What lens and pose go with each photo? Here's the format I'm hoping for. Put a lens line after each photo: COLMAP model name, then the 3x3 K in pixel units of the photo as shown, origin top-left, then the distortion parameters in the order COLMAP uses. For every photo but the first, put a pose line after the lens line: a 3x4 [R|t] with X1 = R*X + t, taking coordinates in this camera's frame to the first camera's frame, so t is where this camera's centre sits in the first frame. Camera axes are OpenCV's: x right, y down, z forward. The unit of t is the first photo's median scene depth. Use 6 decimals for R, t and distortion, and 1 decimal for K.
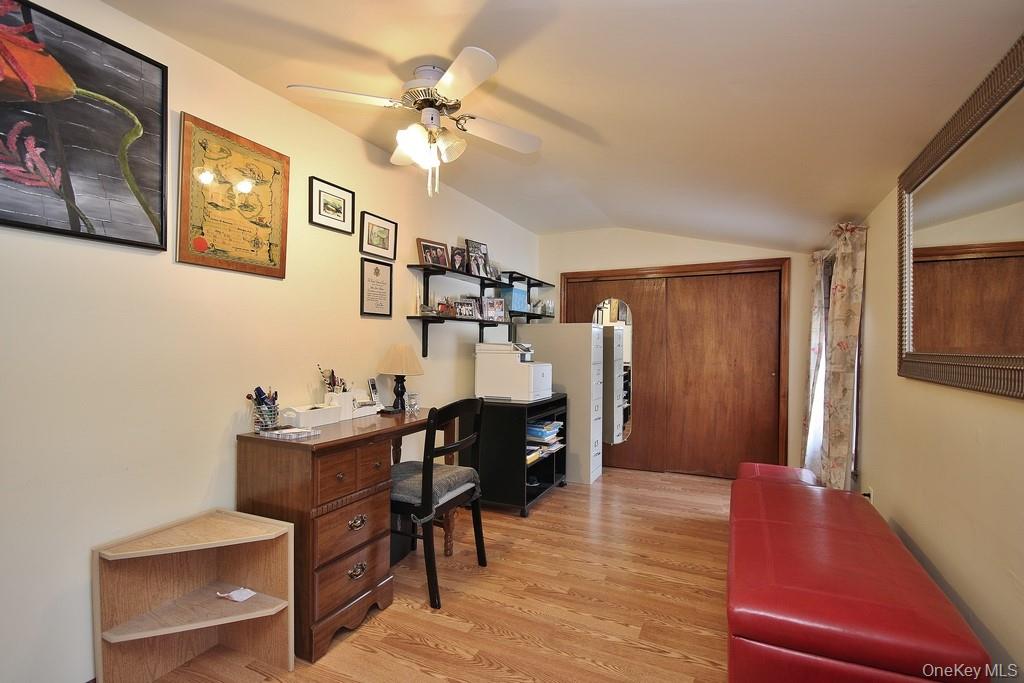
lens RADIAL K [[470.7, 0, 515.5], [0, 470.7, 344.0], [0, 0, 1]] dist [0.001066, -0.006290]
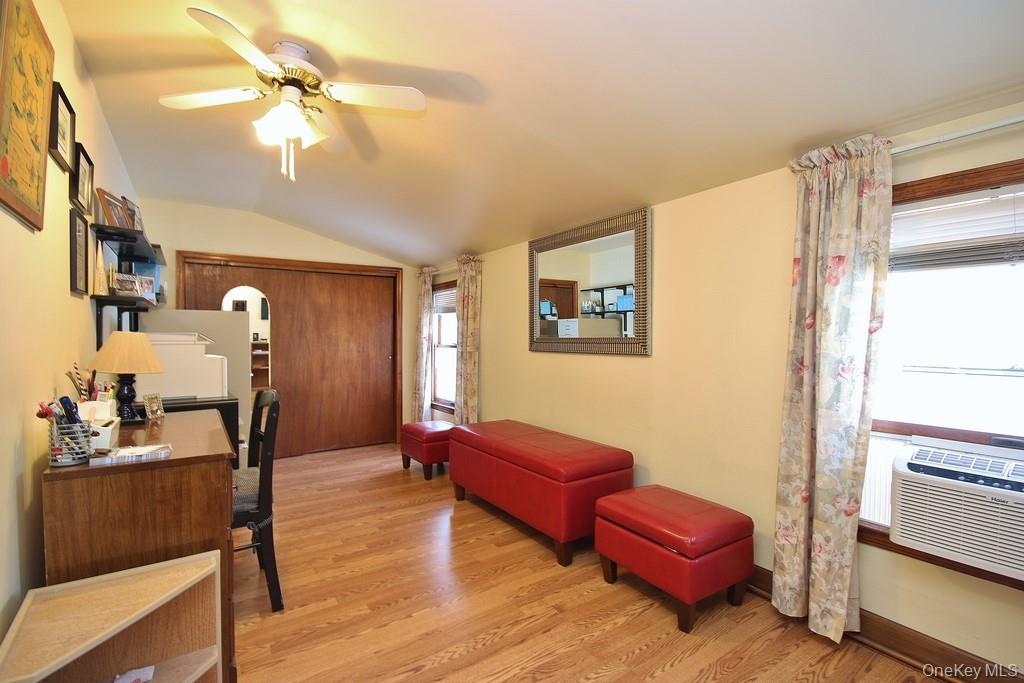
lens RADIAL K [[470.7, 0, 513.9], [0, 470.7, 342.3], [0, 0, 1]] dist [0.001066, -0.006290]
pose [[0.506885, -0.015876, 0.861868, -0.396868], [0.002595, 0.999854, 0.016892, 0.002260], [-0.862010, -0.006325, 0.506852, 0.059832]]
